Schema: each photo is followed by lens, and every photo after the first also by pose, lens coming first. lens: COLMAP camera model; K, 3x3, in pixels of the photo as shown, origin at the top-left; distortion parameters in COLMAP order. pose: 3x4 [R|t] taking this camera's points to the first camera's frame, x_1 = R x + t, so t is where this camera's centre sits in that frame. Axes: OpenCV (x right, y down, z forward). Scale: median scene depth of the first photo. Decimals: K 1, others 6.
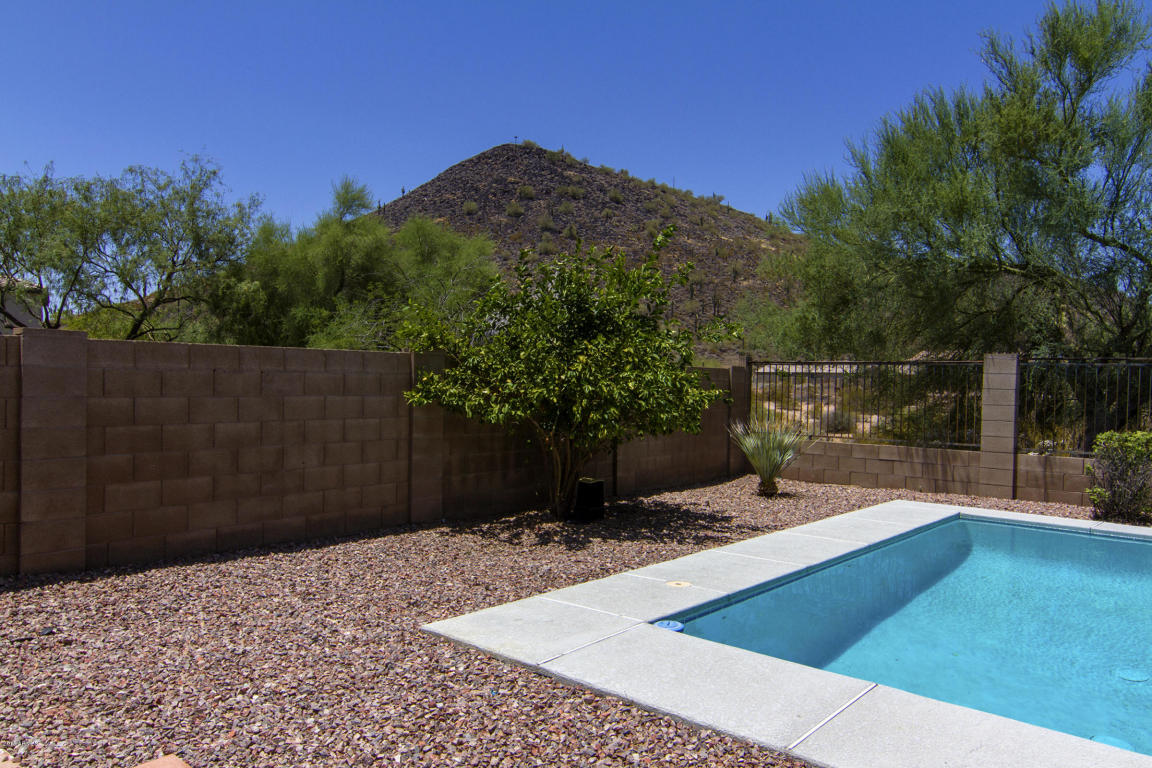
lens RADIAL K [[803.7, 0, 573.8], [0, 803.7, 422.1], [0, 0, 1]] dist [-0.029919, -0.000250]
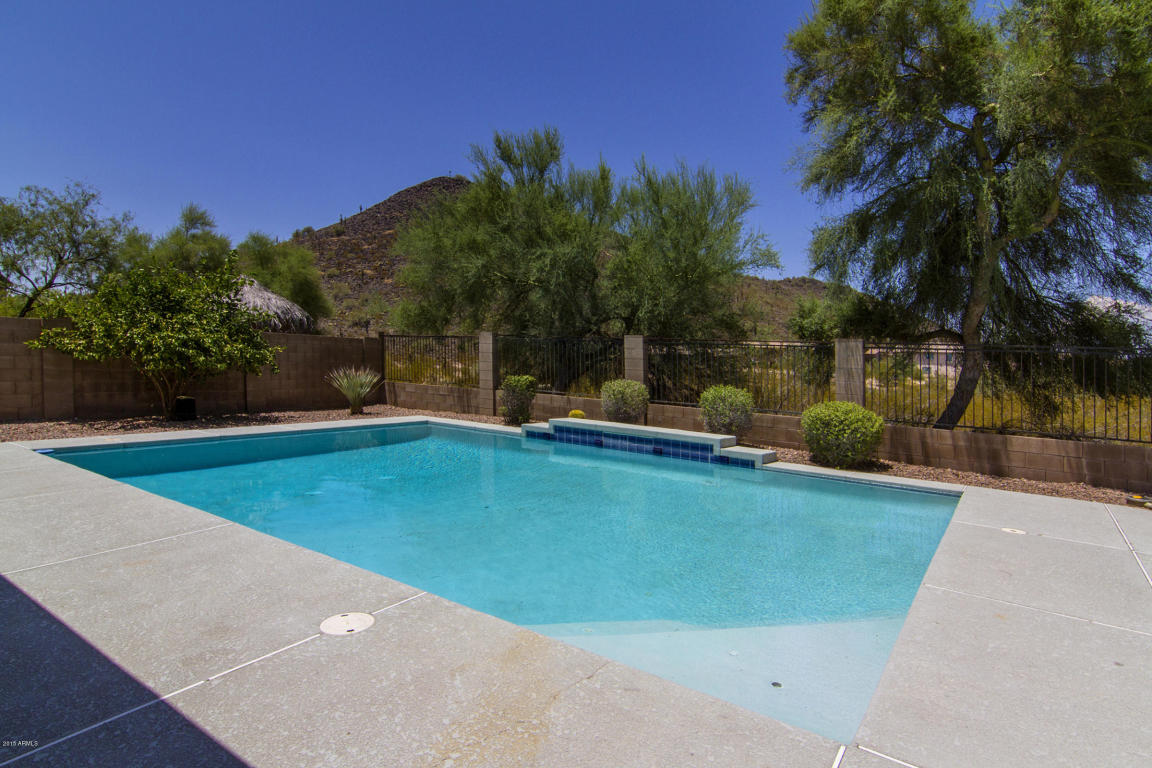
lens RADIAL K [[612.4, 0, 589.7], [0, 612.4, 385.2], [0, 0, 1]] dist [0.002894, 0.000496]
pose [[0.992978, 0.012340, 0.117654, 0.749709], [-0.011163, 0.999881, -0.010664, 0.052002], [-0.117772, 0.009276, 0.992997, -0.416173]]
